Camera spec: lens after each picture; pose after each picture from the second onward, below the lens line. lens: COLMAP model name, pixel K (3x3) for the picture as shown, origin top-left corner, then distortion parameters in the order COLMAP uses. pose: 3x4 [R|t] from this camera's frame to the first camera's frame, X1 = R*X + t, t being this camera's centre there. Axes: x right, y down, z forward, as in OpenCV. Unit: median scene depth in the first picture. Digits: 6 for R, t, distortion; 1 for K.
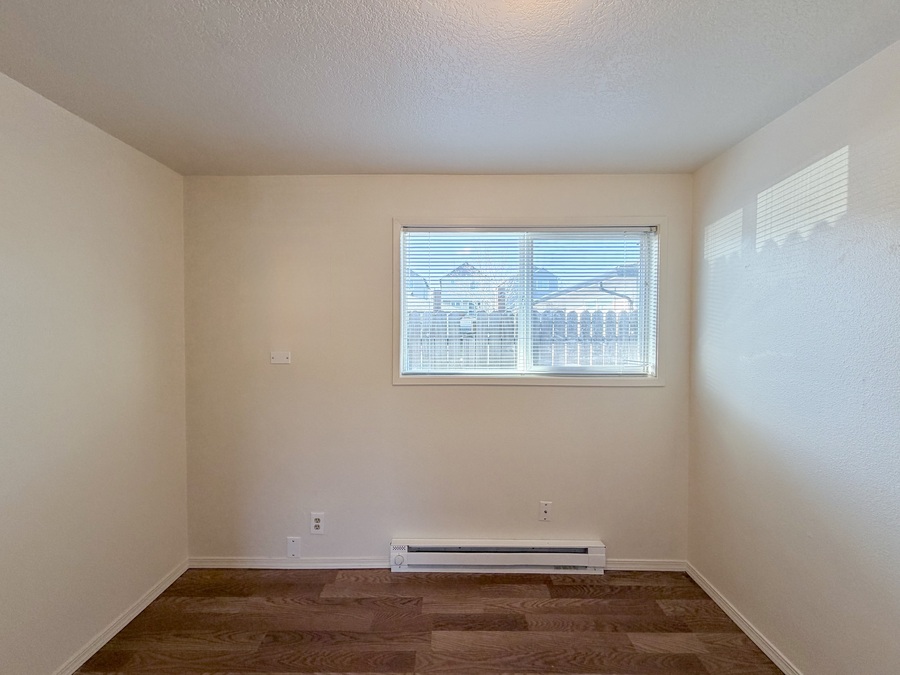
lens RADIAL K [[358.6, 0, 448.2], [0, 358.6, 337.6], [0, 0, 1]] dist [-0.000092, 0.000336]
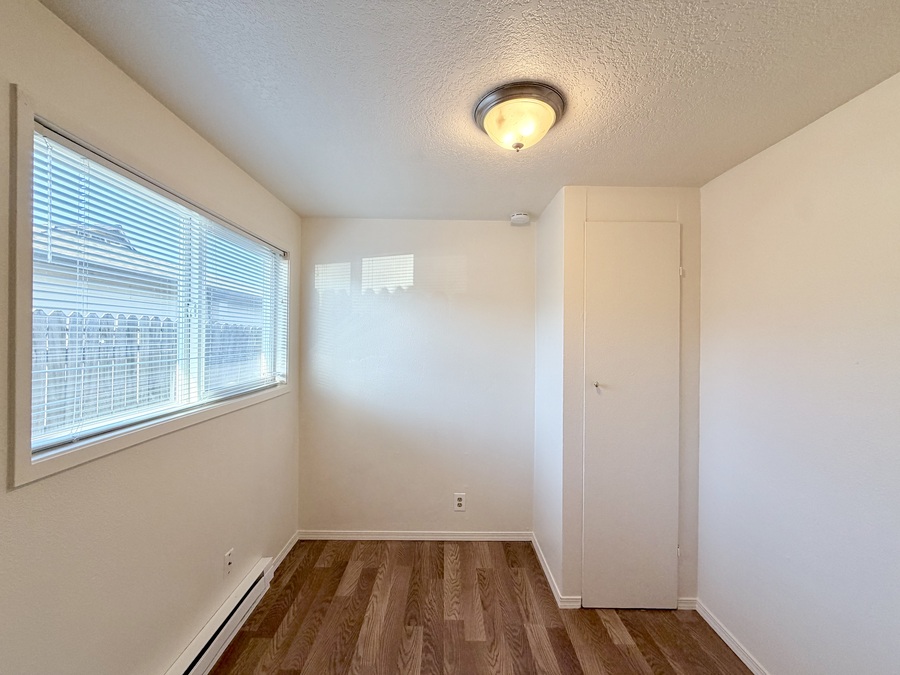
lens RADIAL K [[358.6, 0, 448.2], [0, 358.6, 337.6], [0, 0, 1]] dist [-0.000092, 0.000336]
pose [[-0.008517, -0.004107, 0.999955, -0.635944], [0.011627, 0.999924, 0.004206, -0.042014], [-0.999896, 0.011662, -0.008469, 0.552457]]
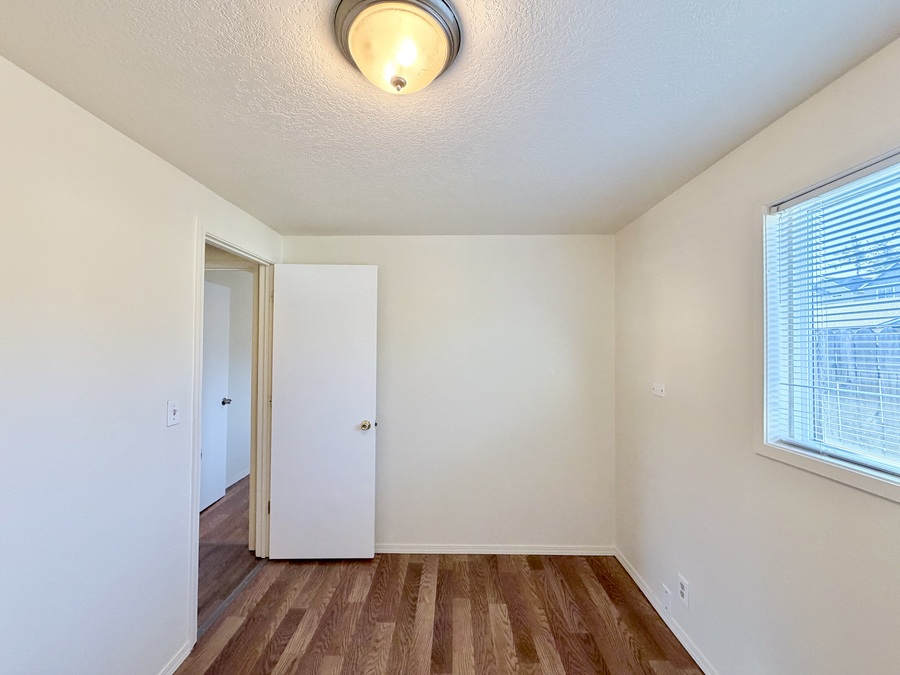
lens RADIAL K [[358.6, 0, 448.2], [0, 358.6, 337.6], [0, 0, 1]] dist [-0.000092, 0.000336]
pose [[0.002416, -0.016721, -0.999857, 0.554704], [-0.029869, 0.999413, -0.016786, -0.056862], [0.999551, 0.029905, 0.001915, 0.472701]]
